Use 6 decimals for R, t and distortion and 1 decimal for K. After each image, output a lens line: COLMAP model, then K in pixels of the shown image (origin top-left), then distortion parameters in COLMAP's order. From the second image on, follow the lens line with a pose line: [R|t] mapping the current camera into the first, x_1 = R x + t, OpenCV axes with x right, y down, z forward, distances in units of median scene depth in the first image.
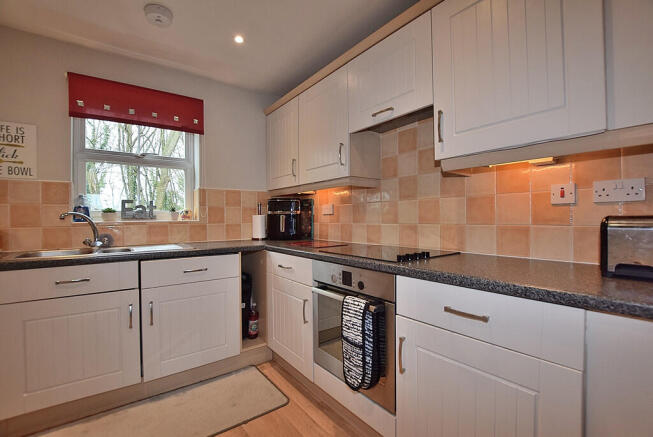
lens RADIAL K [[290.8, 0, 325.3], [0, 290.8, 220.4], [0, 0, 1]] dist [-0.030766, 0.001223]
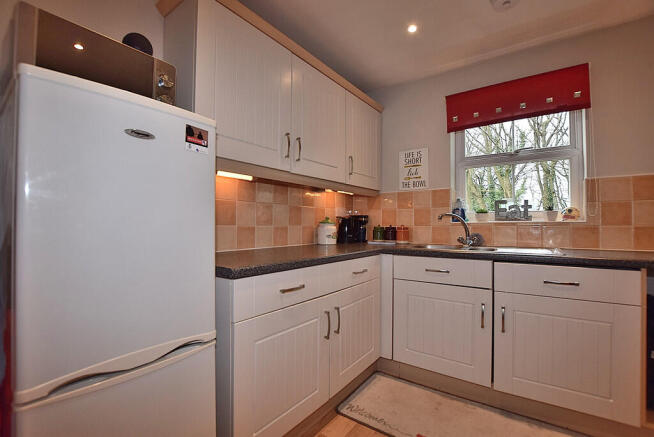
lens RADIAL K [[291.3, 0, 325.8], [0, 291.3, 220.4], [0, 0, 1]] dist [-0.030766, 0.001223]
pose [[0.294048, -0.007368, -0.955762, 0.096851], [-0.009760, 0.999895, -0.010711, 0.016769], [0.955741, 0.012478, 0.293946, 0.151026]]
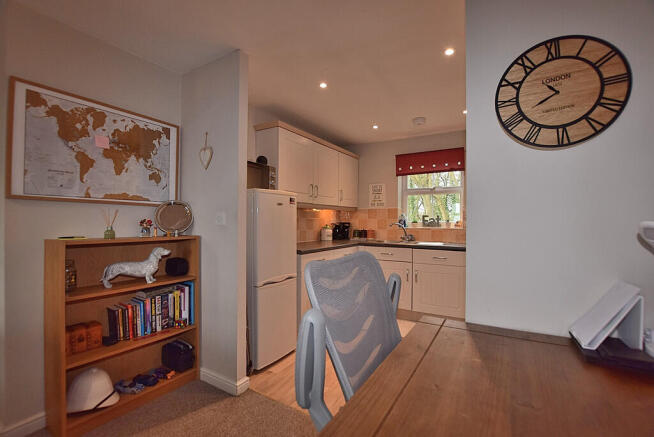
lens RADIAL K [[291.3, 0, 325.8], [0, 291.3, 220.4], [0, 0, 1]] dist [-0.030766, 0.001223]
pose [[0.373711, 0.007970, -0.927511, 0.846785], [-0.012740, 0.999913, 0.003459, -0.045223], [0.927458, 0.010524, 0.373780, -0.264234]]
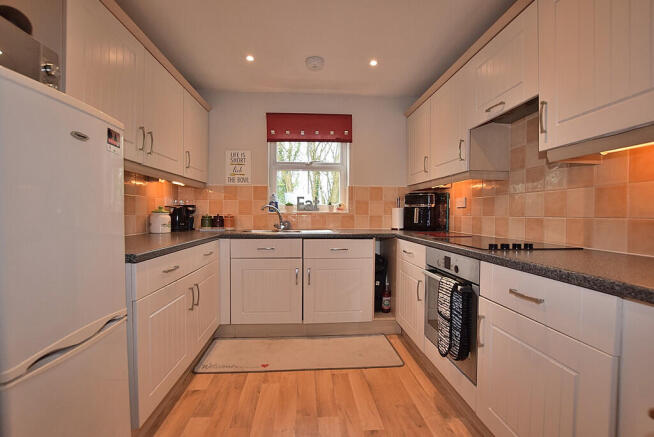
lens RADIAL K [[295.7, 0, 324.8], [0, 295.7, 220.8], [0, 0, 1]] dist [-0.031878, 0.000560]
pose [[0.841695, 0.025091, -0.539370, 0.208365], [-0.014191, 0.999603, 0.024355, 0.010463], [0.539767, -0.012845, 0.841717, -0.162409]]
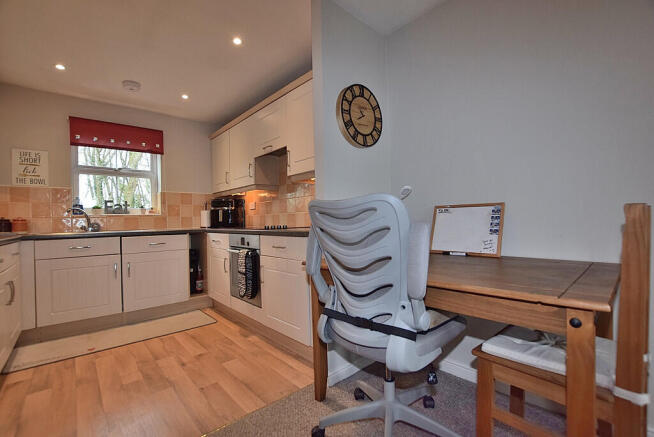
lens RADIAL K [[291.3, 0, 325.8], [0, 291.3, 220.4], [0, 0, 1]] dist [-0.030766, 0.001223]
pose [[0.996165, -0.013683, 0.086416, 0.315850], [0.014415, 0.999865, -0.007852, 0.066184], [-0.086296, 0.009068, 0.996228, -0.614778]]
